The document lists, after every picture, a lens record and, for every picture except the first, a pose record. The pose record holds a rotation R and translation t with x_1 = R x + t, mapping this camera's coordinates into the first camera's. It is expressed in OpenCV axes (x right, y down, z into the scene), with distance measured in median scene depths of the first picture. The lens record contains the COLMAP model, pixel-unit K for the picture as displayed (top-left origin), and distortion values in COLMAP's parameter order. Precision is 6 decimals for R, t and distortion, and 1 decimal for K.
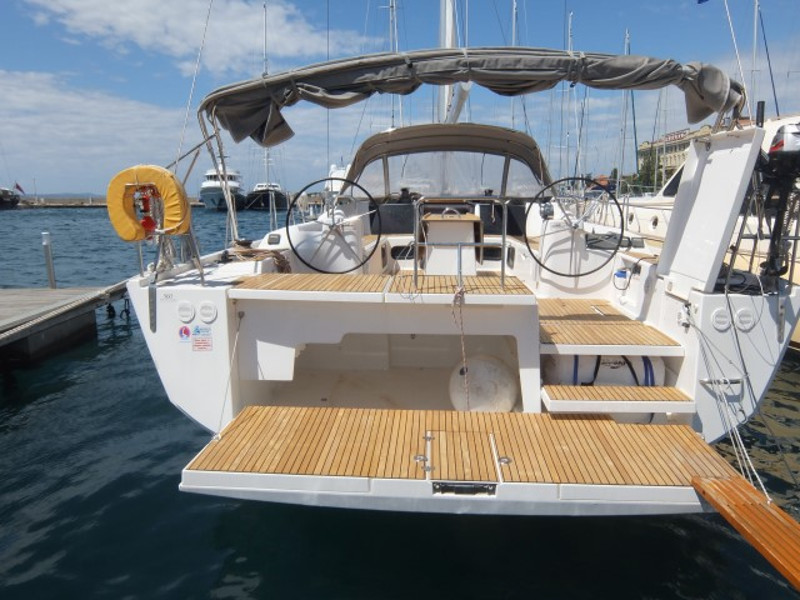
lens RADIAL K [[634.9, 0, 399.9], [0, 634.9, 271.6], [0, 0, 1]] dist [0.003073, 0.001848]
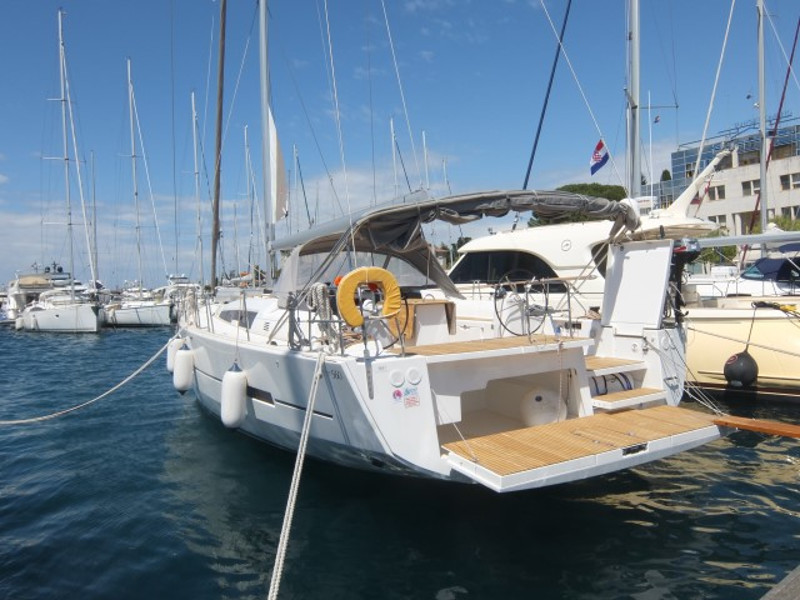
lens RADIAL K [[634.9, 0, 399.9], [0, 634.9, 271.6], [0, 0, 1]] dist [0.003073, 0.001848]
pose [[0.830808, -0.028341, 0.555837, -1.043245], [0.110970, 0.987085, -0.115537, -0.001346], [-0.545384, 0.157670, 0.823223, -0.100995]]
